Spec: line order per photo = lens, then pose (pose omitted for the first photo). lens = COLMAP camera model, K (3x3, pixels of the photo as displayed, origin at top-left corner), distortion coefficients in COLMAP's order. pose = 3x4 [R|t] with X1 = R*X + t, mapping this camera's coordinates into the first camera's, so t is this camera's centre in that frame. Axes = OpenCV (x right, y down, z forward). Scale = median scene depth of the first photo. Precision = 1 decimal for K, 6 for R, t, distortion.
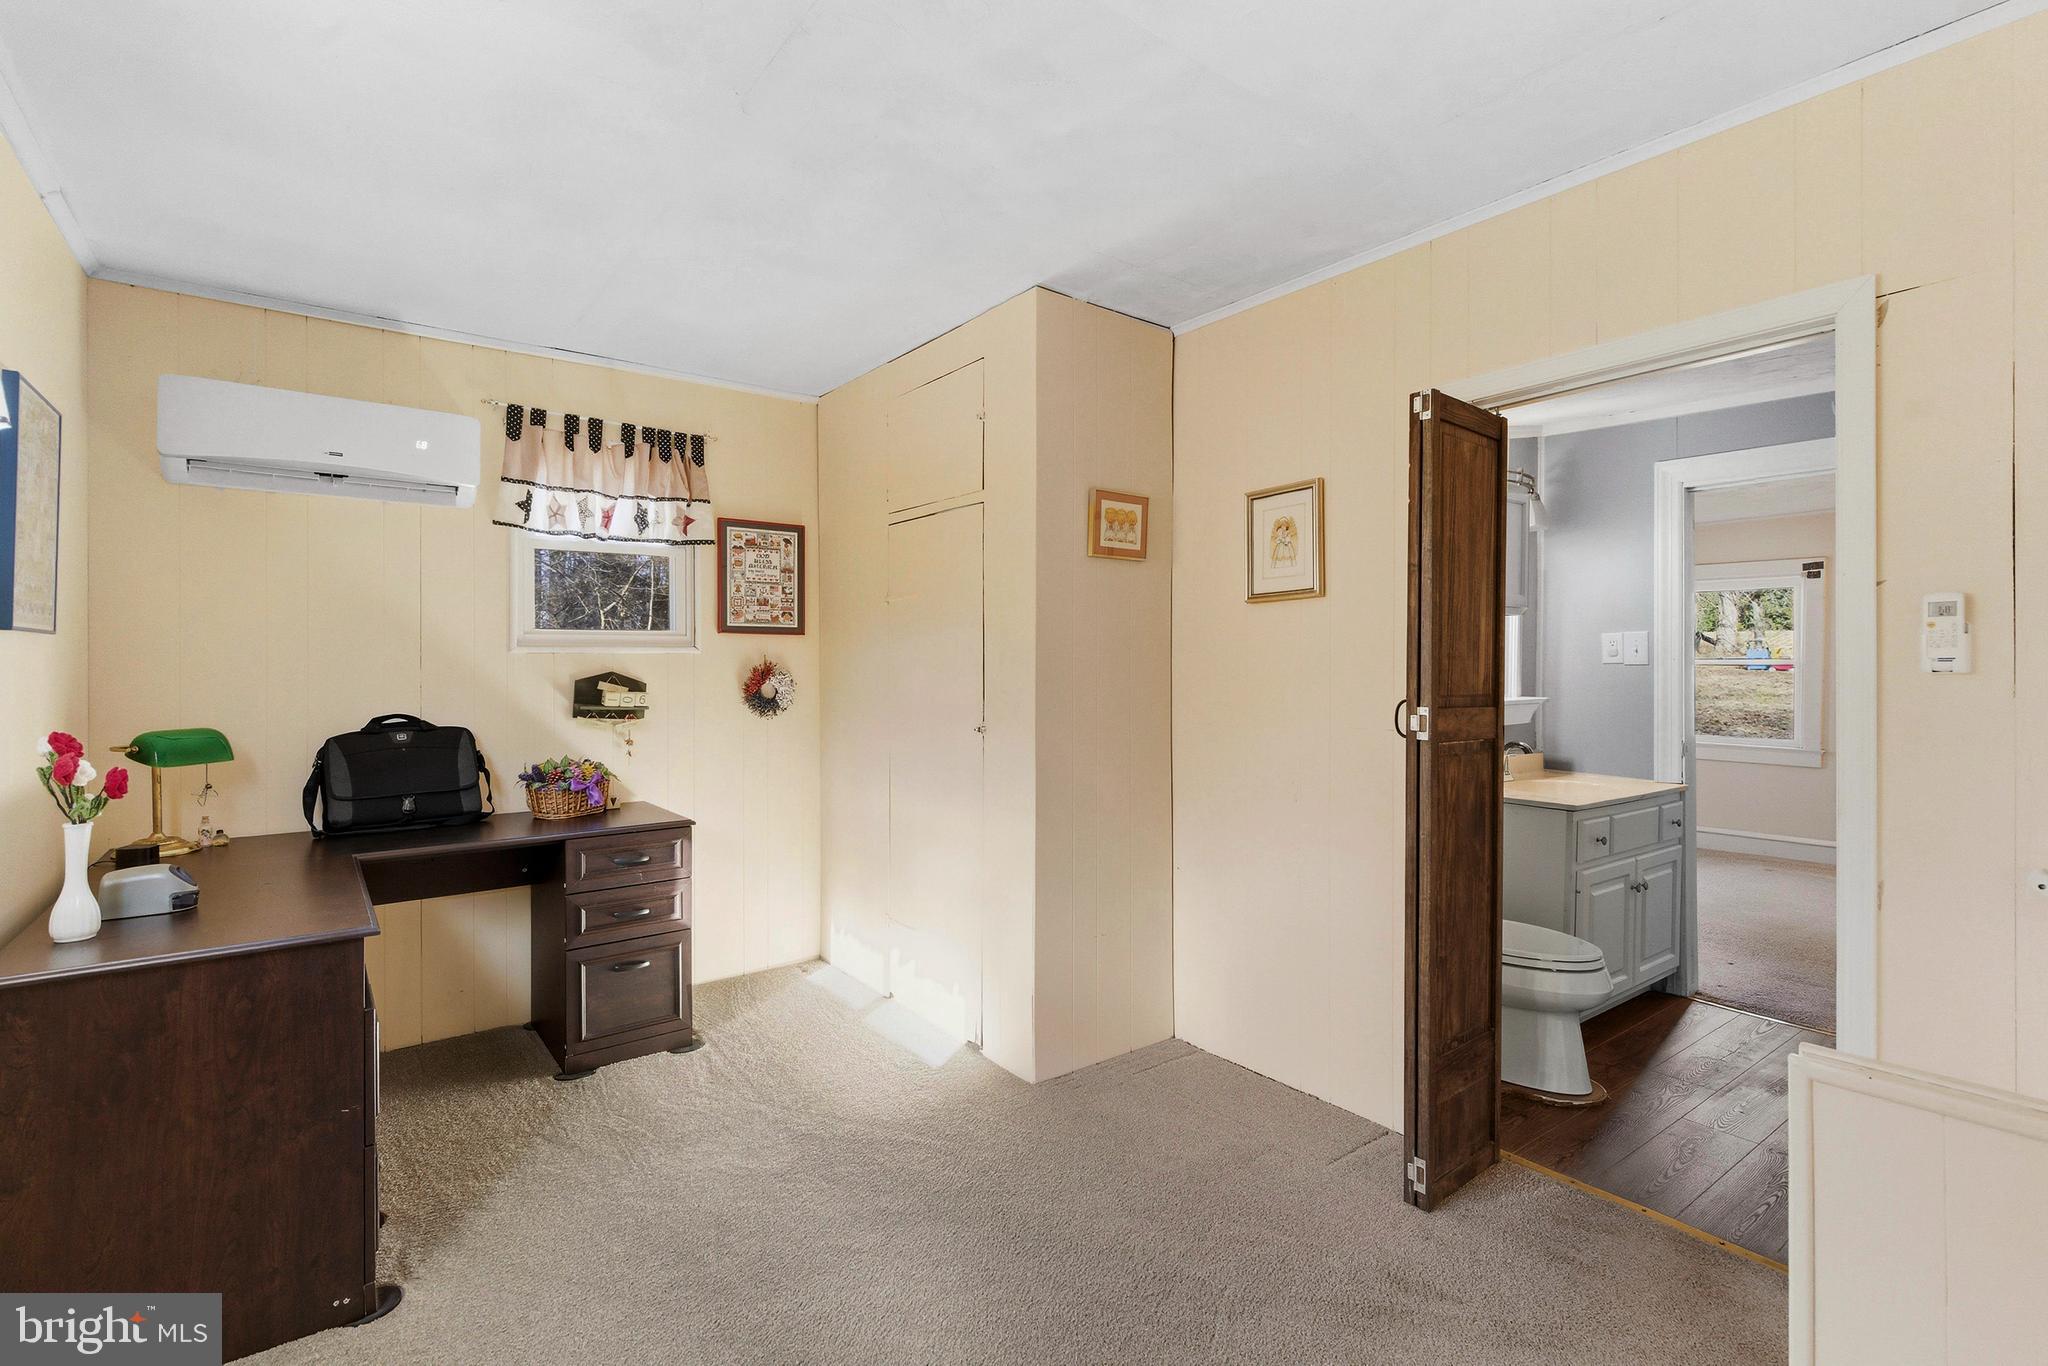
lens RADIAL K [[953.0, 0, 1035.0], [0, 953.0, 671.4], [0, 0, 1]] dist [0.003110, 0.000160]
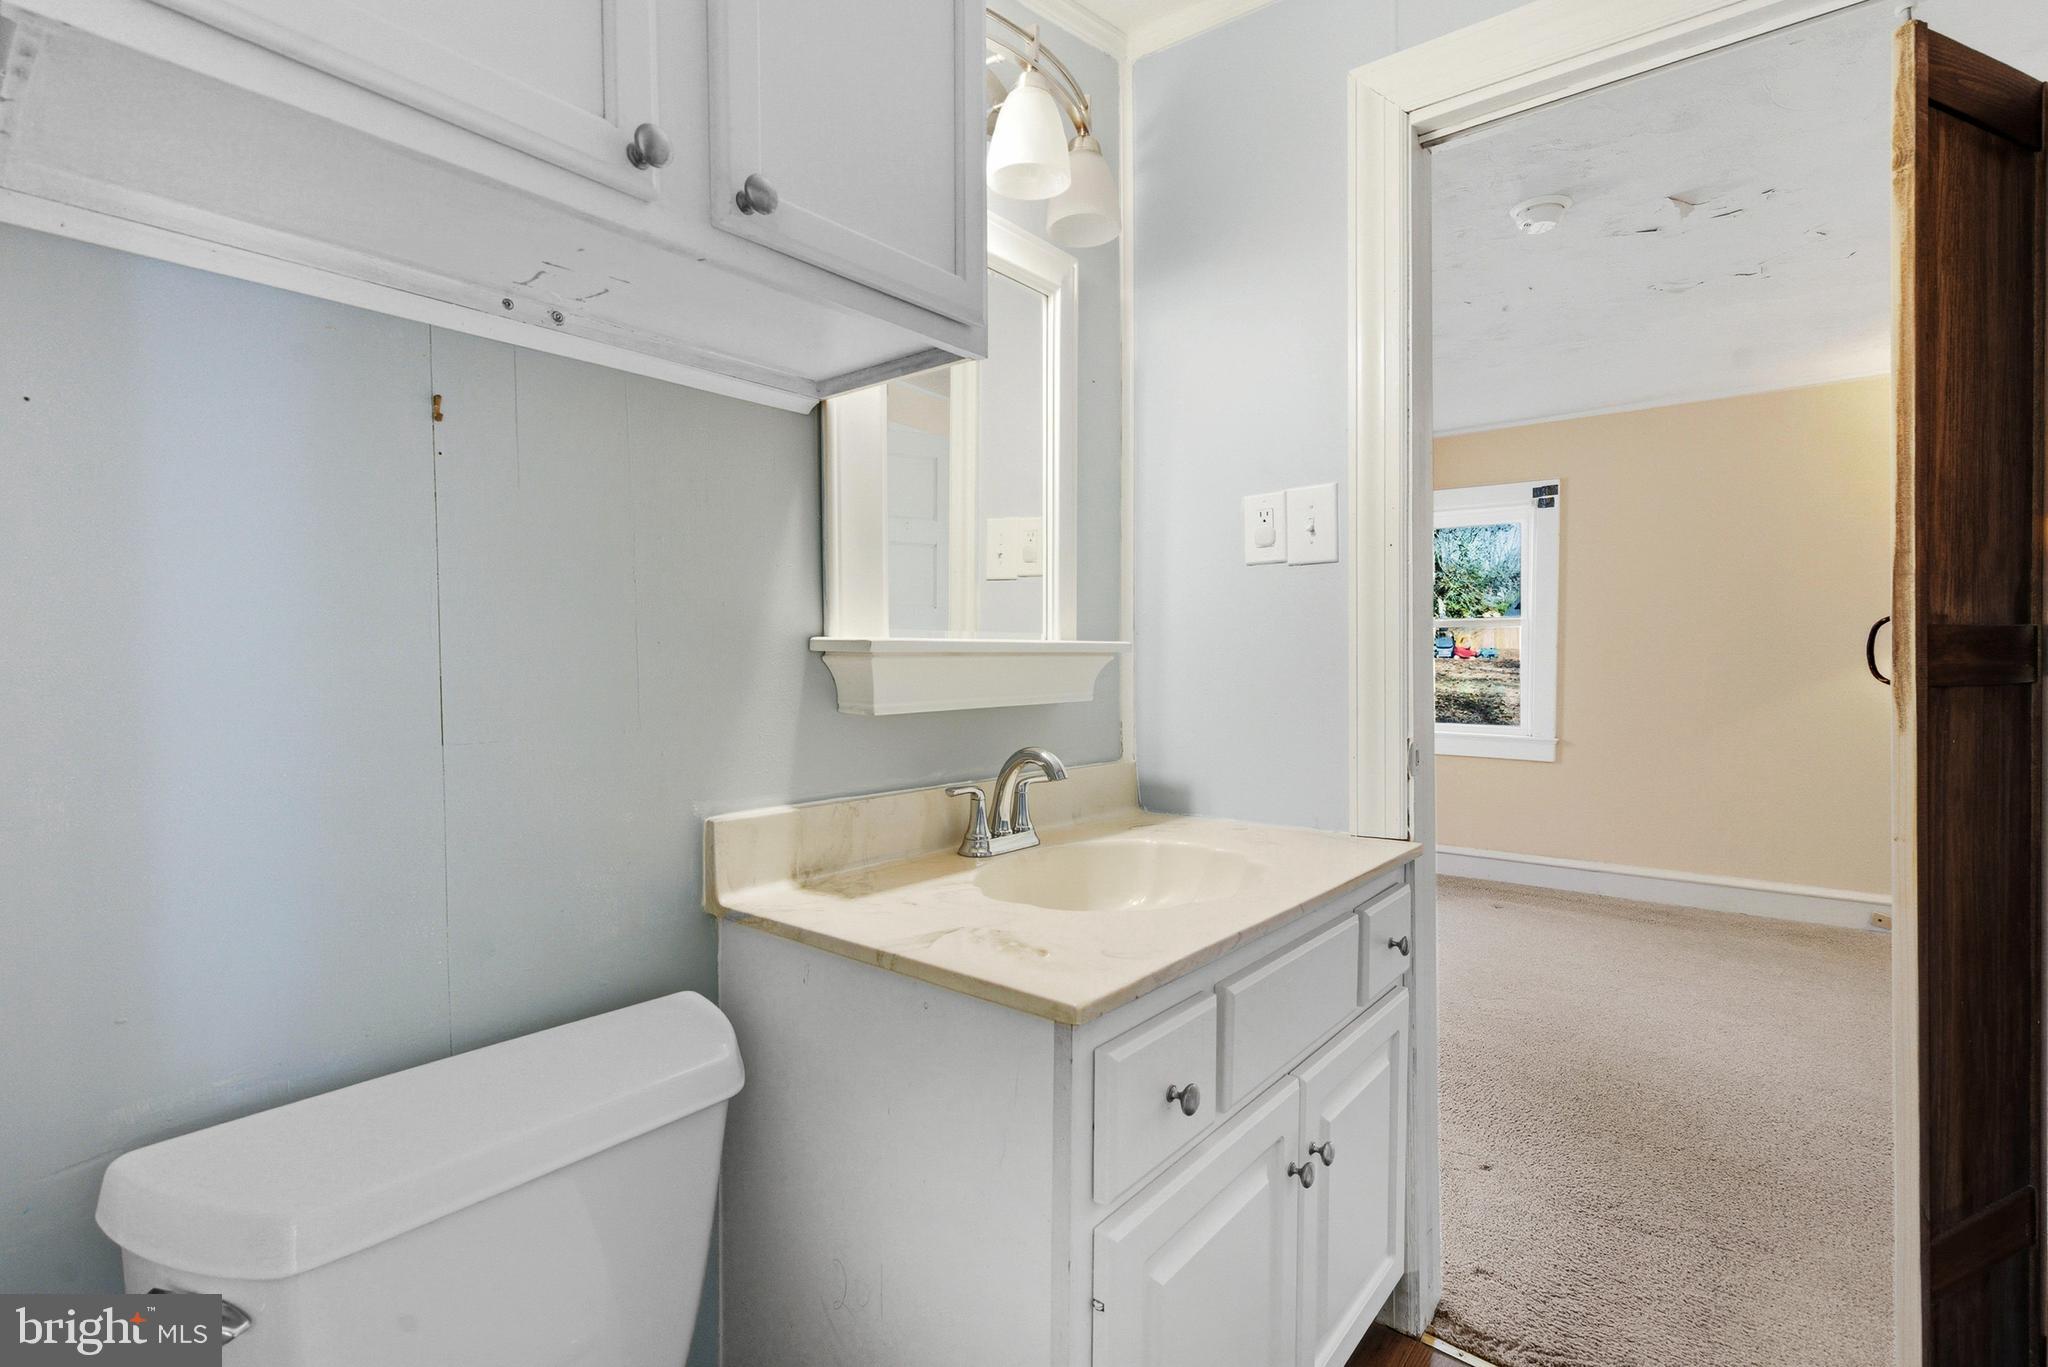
lens RADIAL K [[953.0, 0, 1035.0], [0, 953.0, 671.9], [0, 0, 1]] dist [0.003110, 0.000160]
pose [[0.969632, -0.006394, 0.244484, 0.407265], [0.004981, 0.999967, 0.006399, 0.038665], [-0.244517, -0.004987, 0.969632, 0.619672]]
